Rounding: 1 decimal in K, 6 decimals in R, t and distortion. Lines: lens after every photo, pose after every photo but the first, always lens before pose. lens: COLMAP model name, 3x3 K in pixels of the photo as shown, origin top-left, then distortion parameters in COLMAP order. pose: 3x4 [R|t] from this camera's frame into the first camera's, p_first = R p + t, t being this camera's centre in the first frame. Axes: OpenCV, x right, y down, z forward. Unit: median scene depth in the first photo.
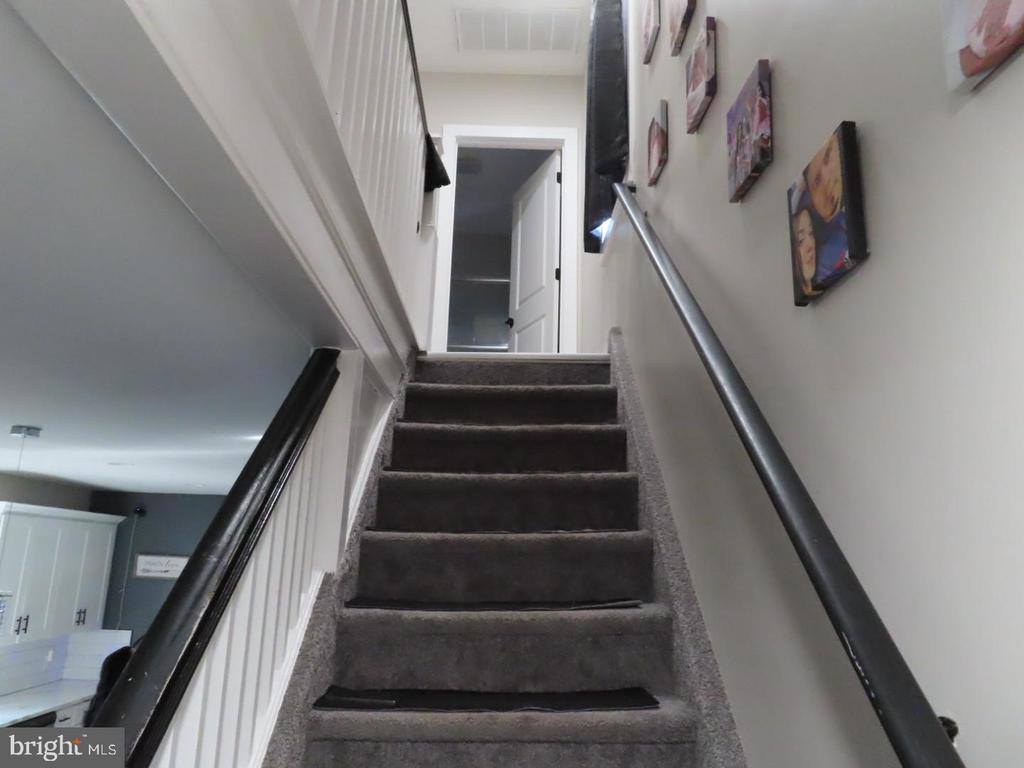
lens RADIAL K [[734.3, 0, 512.0], [0, 734.3, 384.0], [0, 0, 1]] dist [-0.002950, -0.001825]
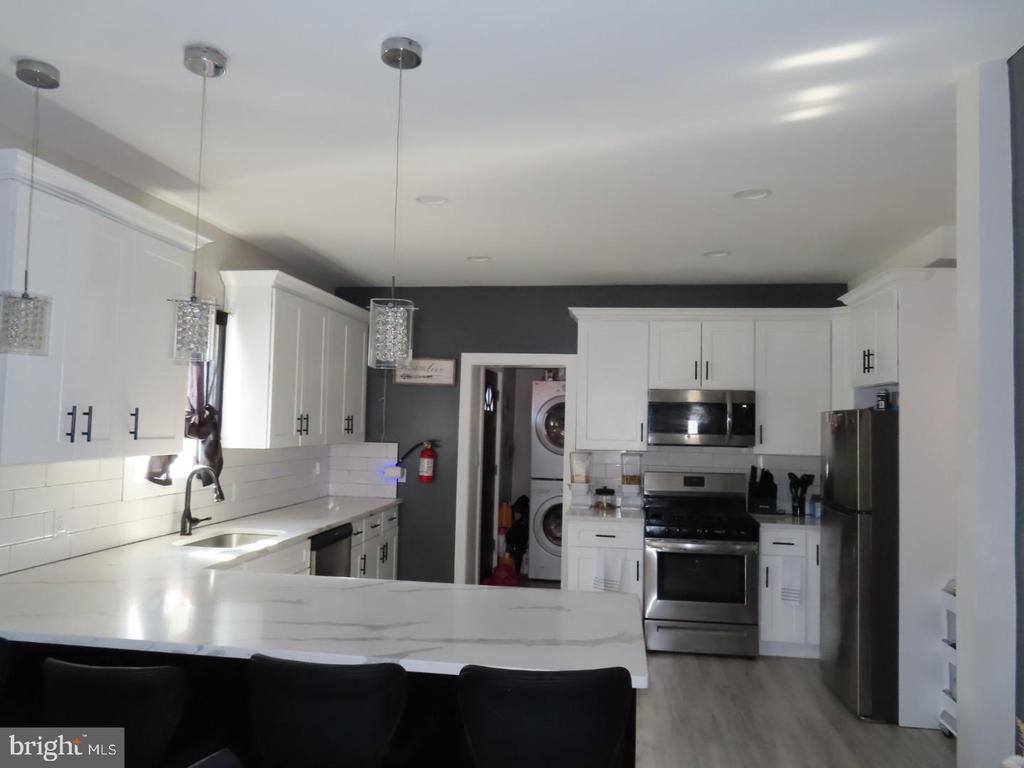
lens RADIAL K [[734.3, 0, 512.0], [0, 734.3, 384.0], [0, 0, 1]] dist [-0.002950, -0.001825]
pose [[0.986575, -0.011476, -0.162903, -0.257914], [0.041119, 0.982845, 0.179790, 0.123751], [0.158045, -0.184074, 0.970123, 0.202522]]
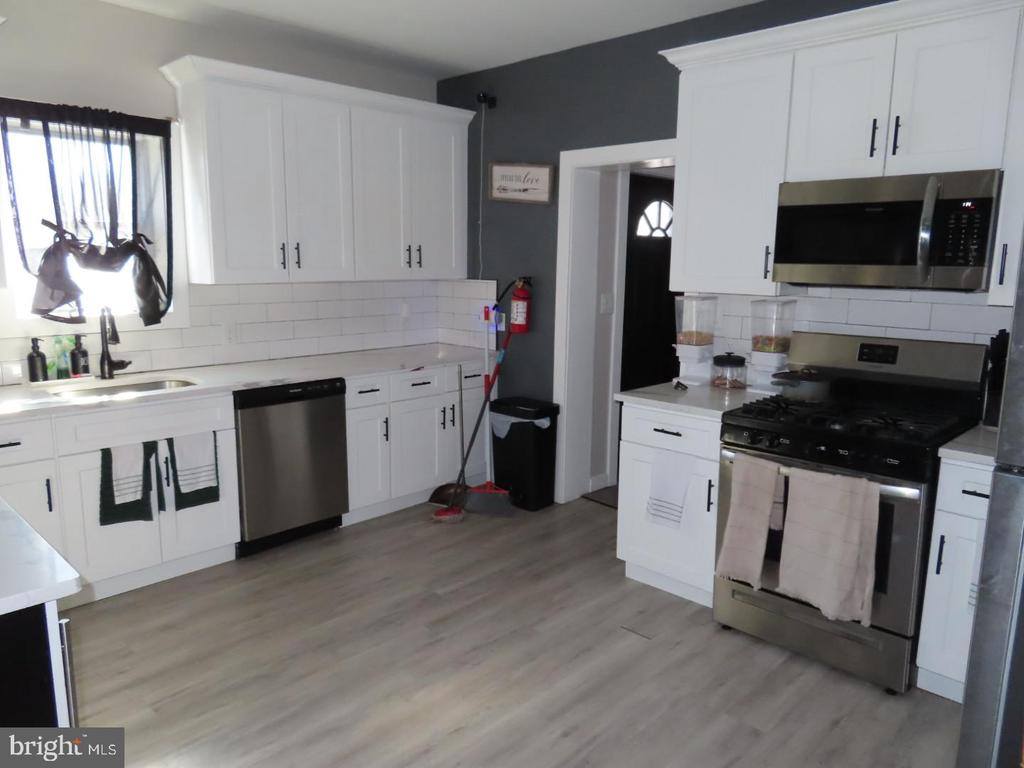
lens RADIAL K [[734.3, 0, 512.0], [0, 734.3, 384.0], [0, 0, 1]] dist [-0.002950, -0.001825]
pose [[0.705031, 0.103833, -0.701534, -0.026880], [0.176035, 0.932640, 0.314951, 0.227451], [0.686982, -0.345544, 0.639262, 0.577433]]
